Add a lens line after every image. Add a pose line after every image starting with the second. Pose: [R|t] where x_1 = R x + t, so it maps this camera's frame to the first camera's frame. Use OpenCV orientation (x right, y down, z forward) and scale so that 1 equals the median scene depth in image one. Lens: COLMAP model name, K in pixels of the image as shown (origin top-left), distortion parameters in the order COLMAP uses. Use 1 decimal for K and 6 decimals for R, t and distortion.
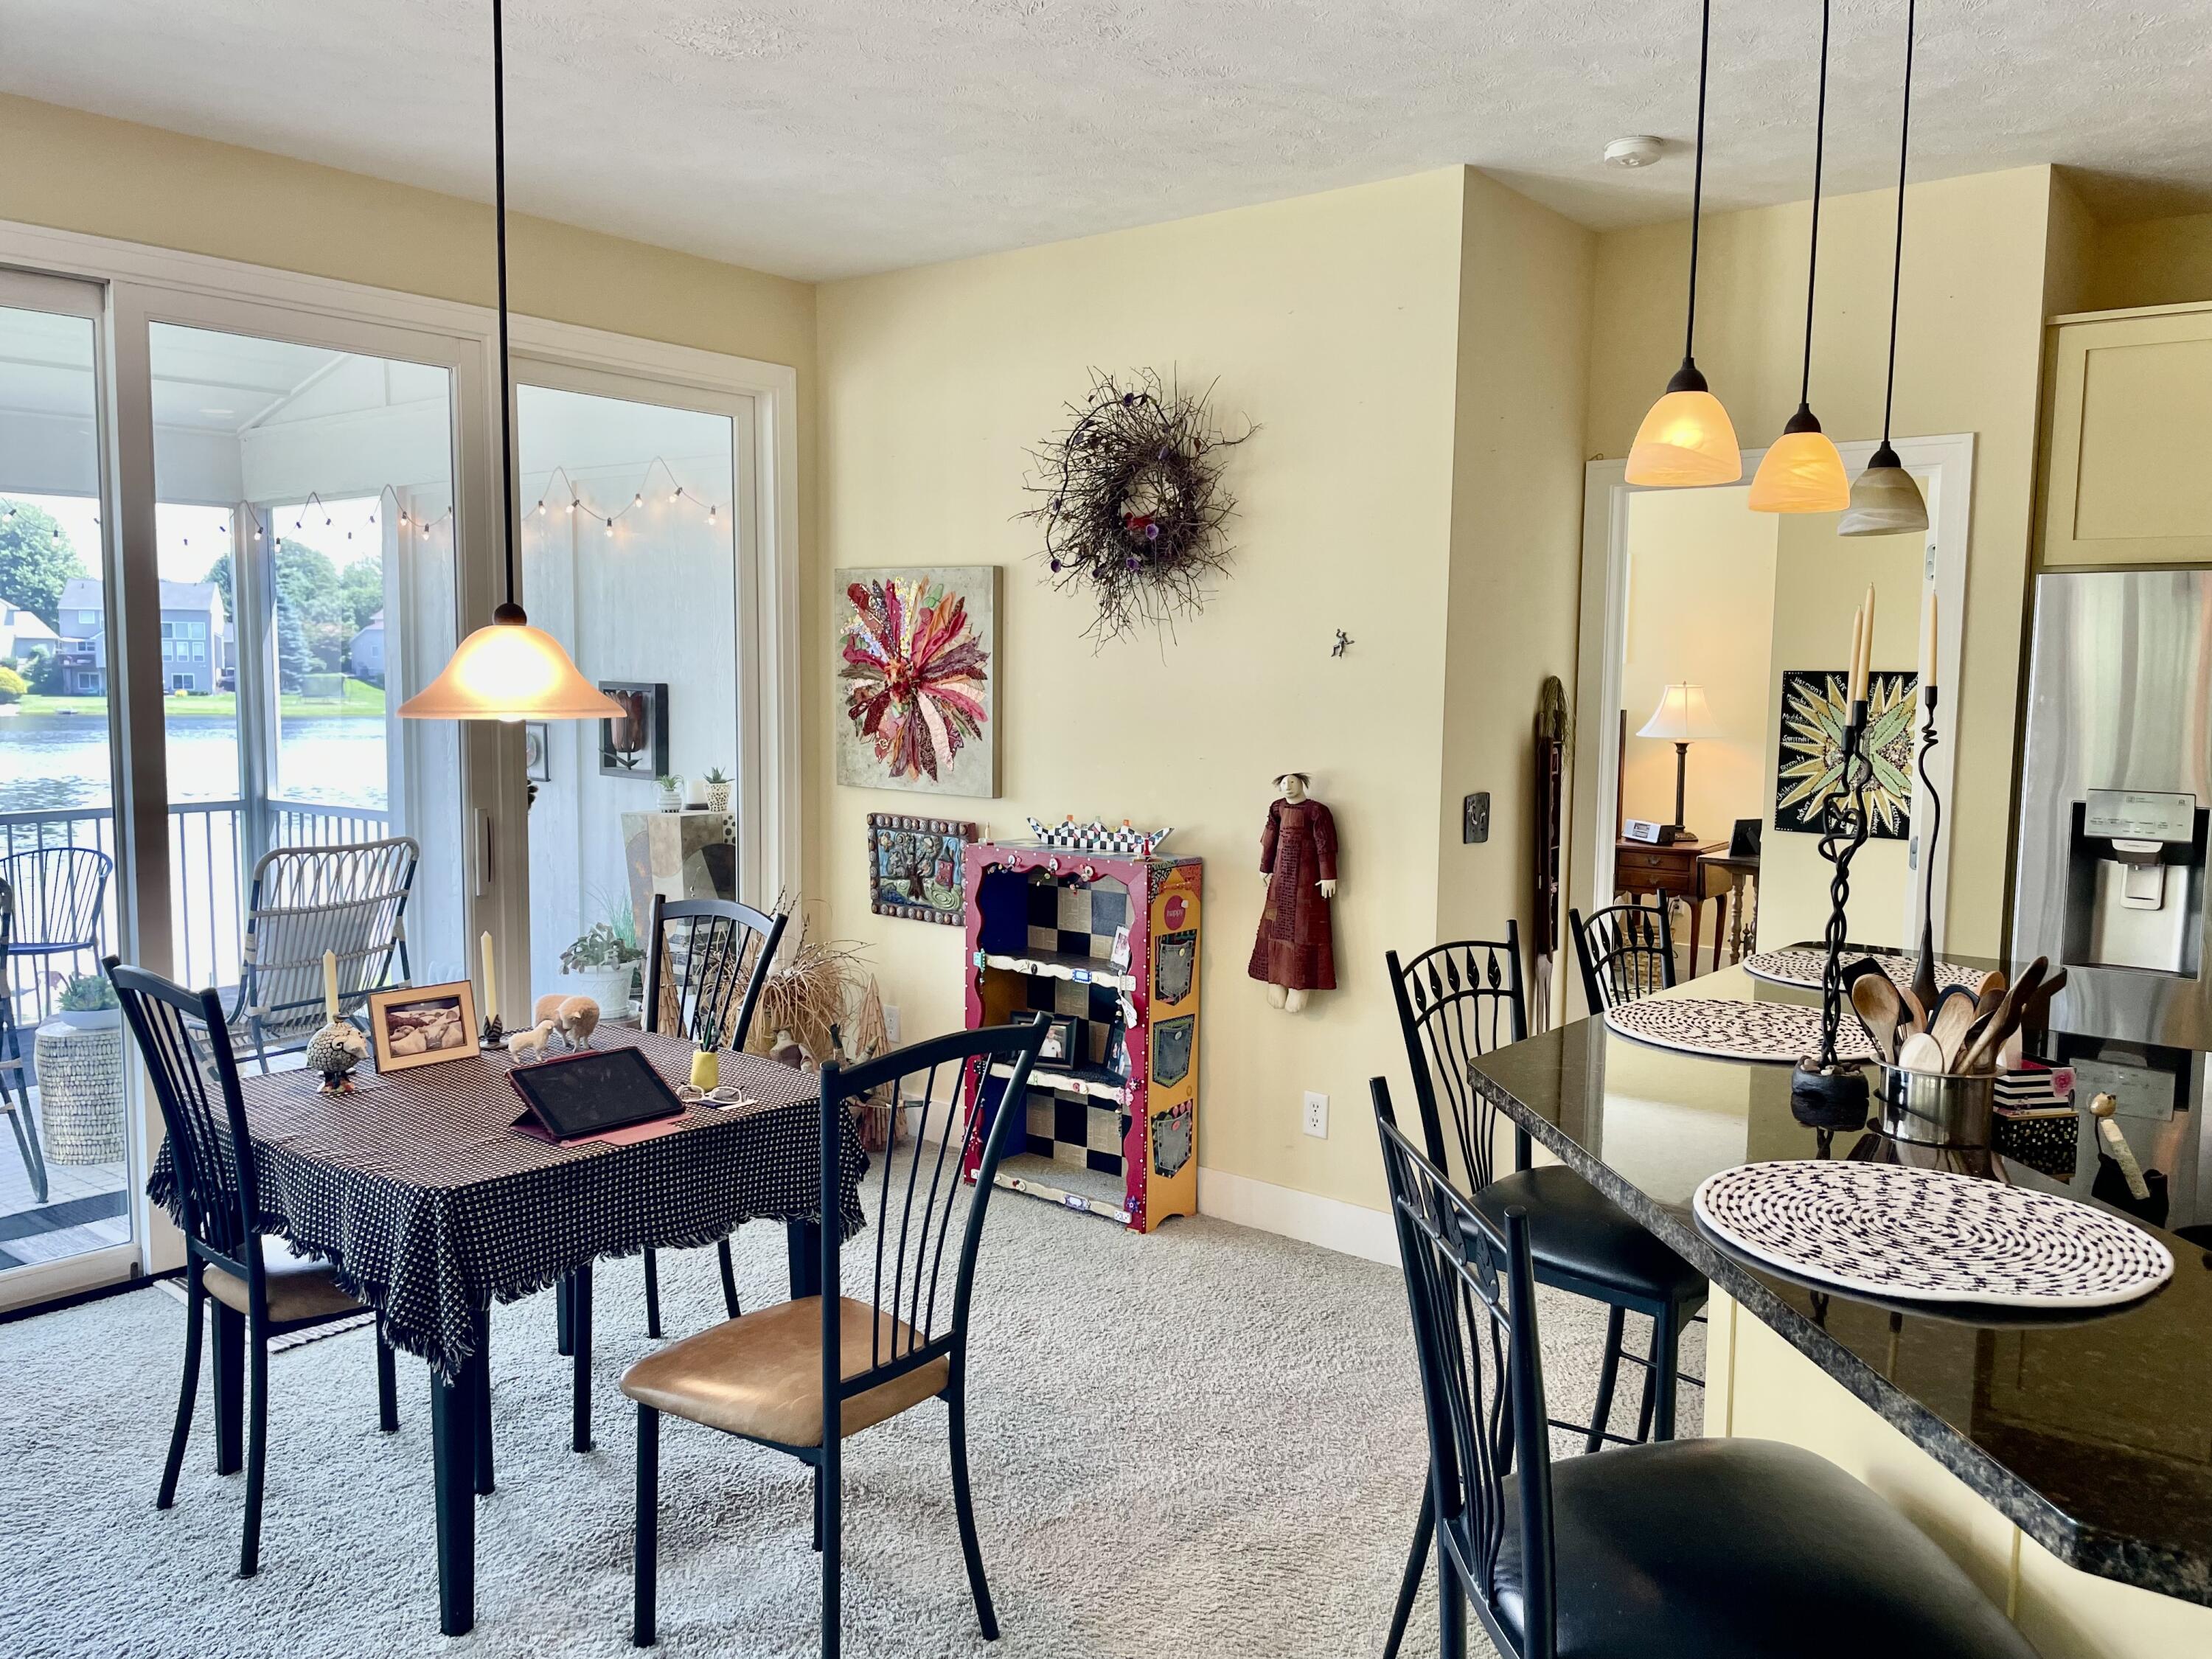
lens RADIAL K [[1680.2, 0, 1108.5], [0, 1680.2, 822.7], [0, 0, 1]] dist [0.049125, -0.005470]
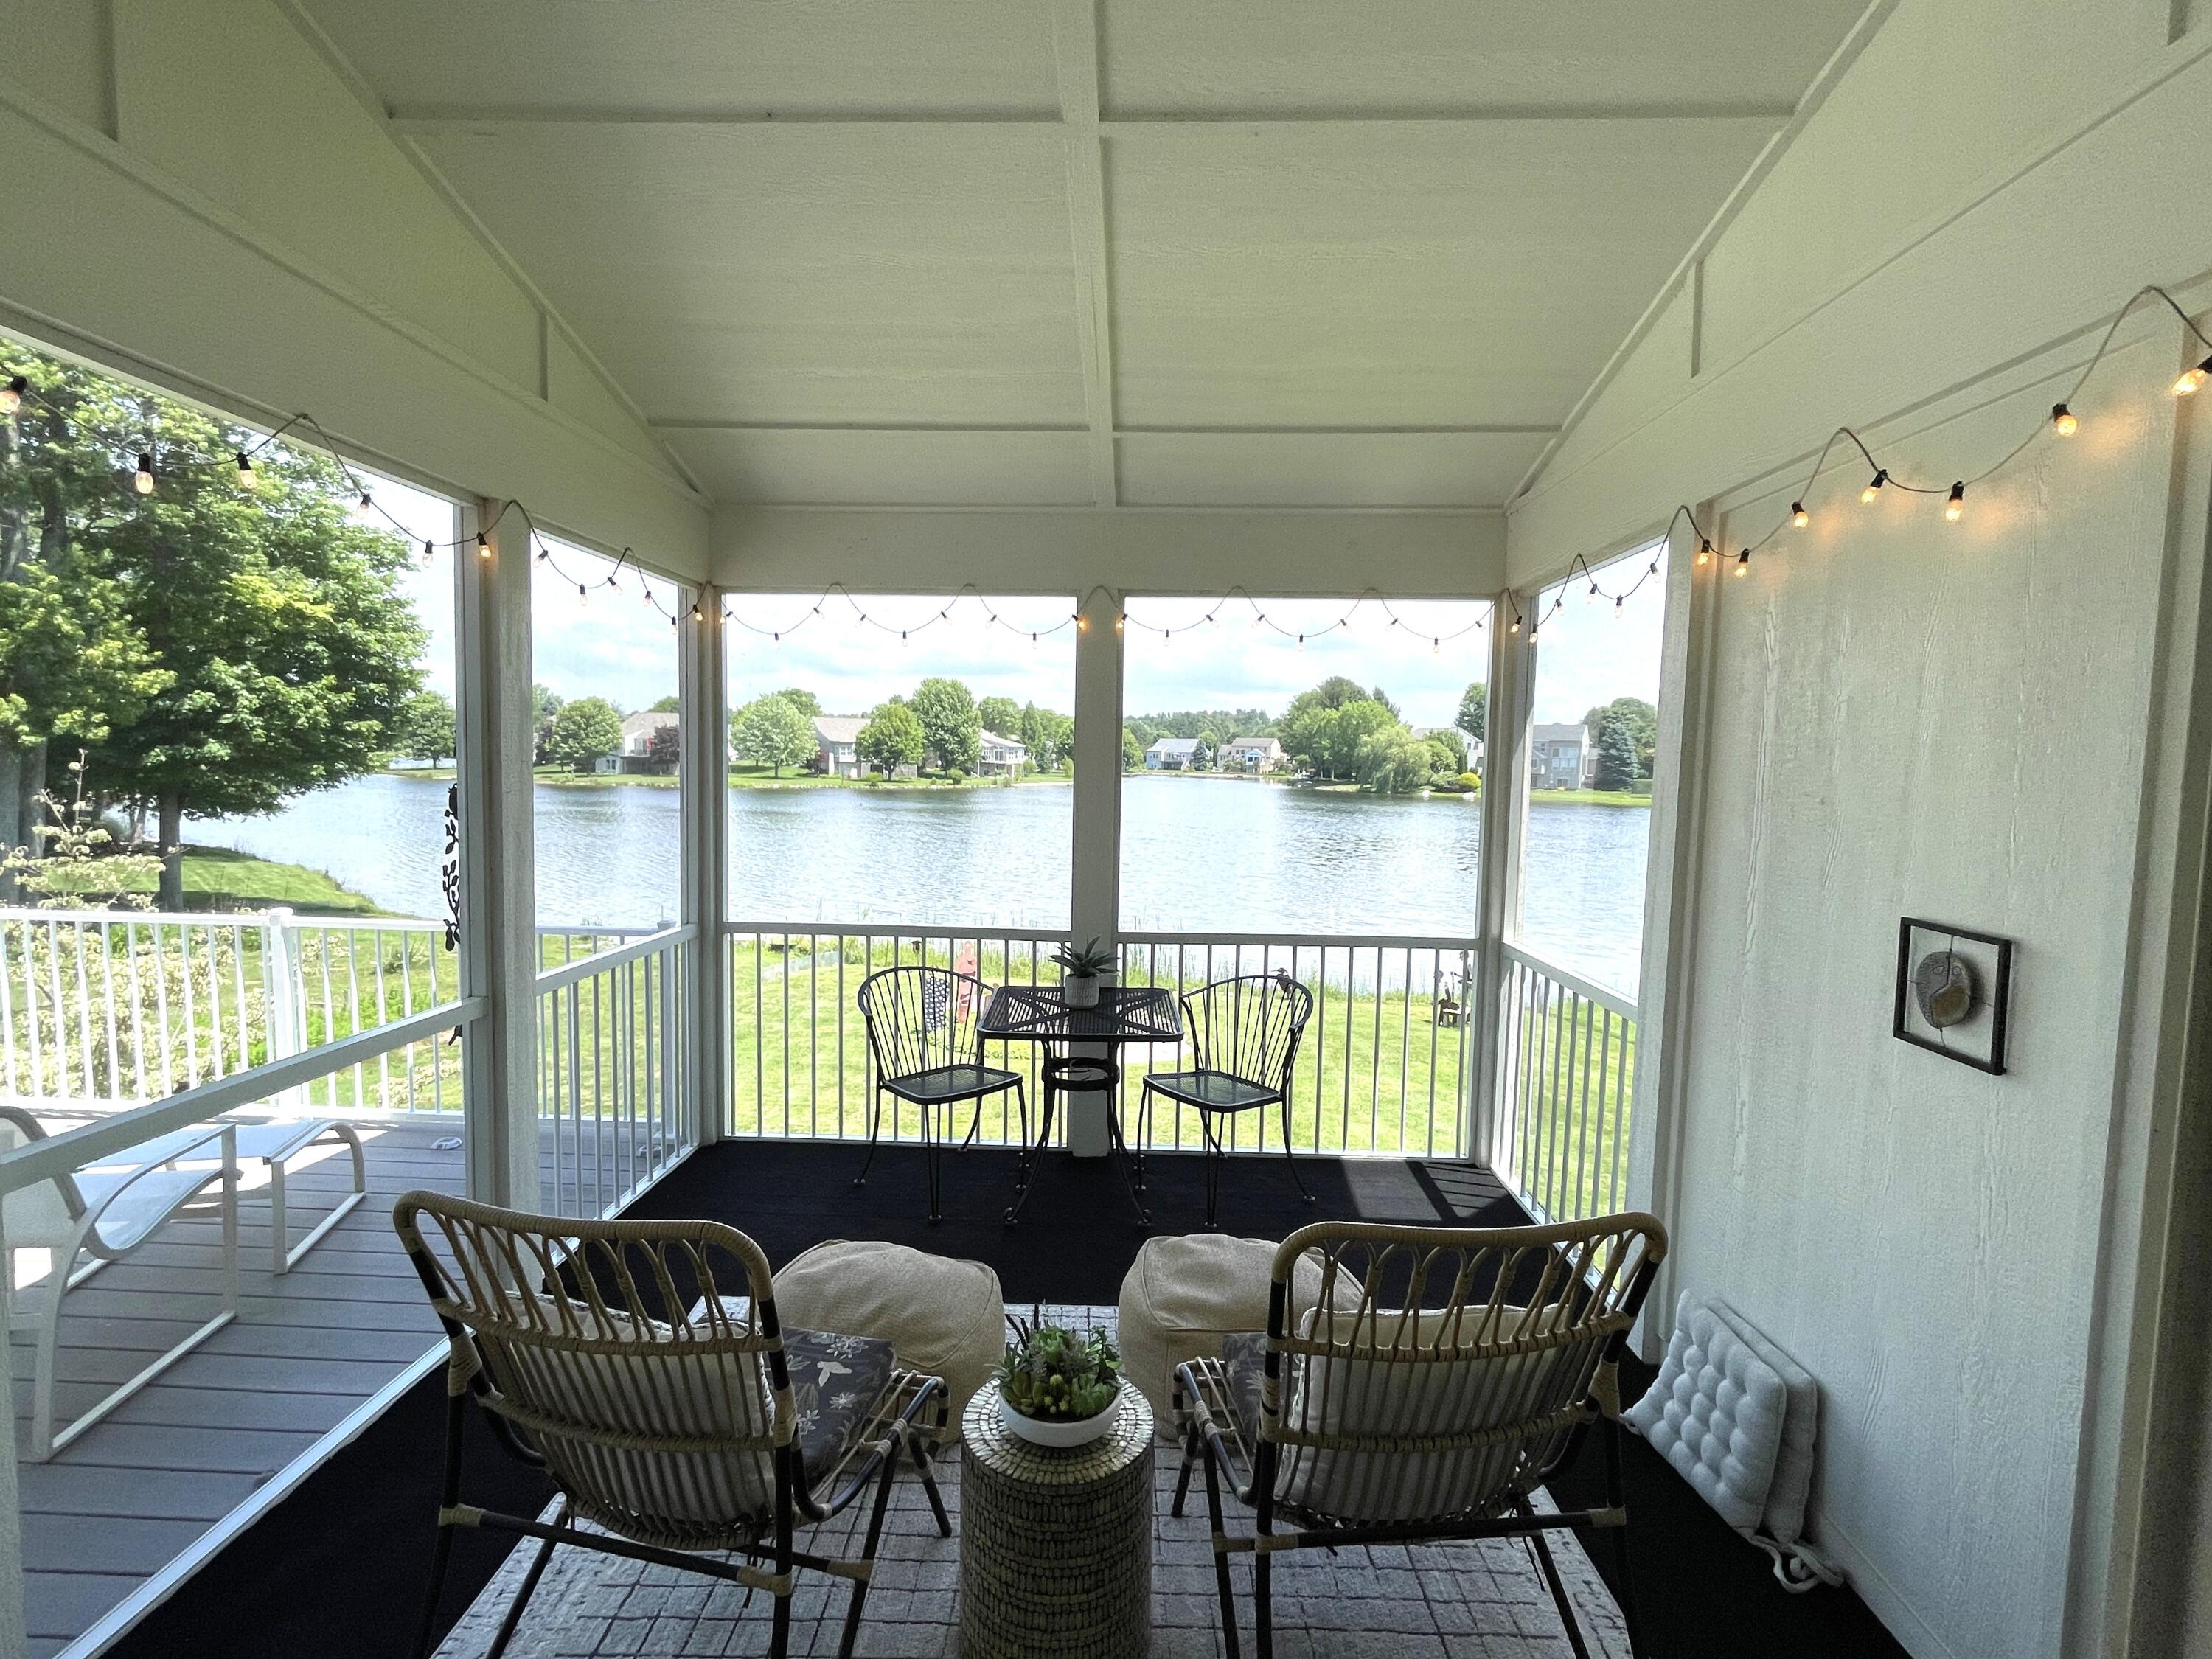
lens RADIAL K [[995.5, 0, 1112.6], [0, 995.5, 823.9], [0, 0, 1]] dist [-0.003162, -0.000159]
pose [[0.601929, 0.054866, -0.796662, -0.223709], [-0.087584, 0.996154, 0.002430, -0.056701], [0.793732, 0.068313, 0.604420, 0.549411]]
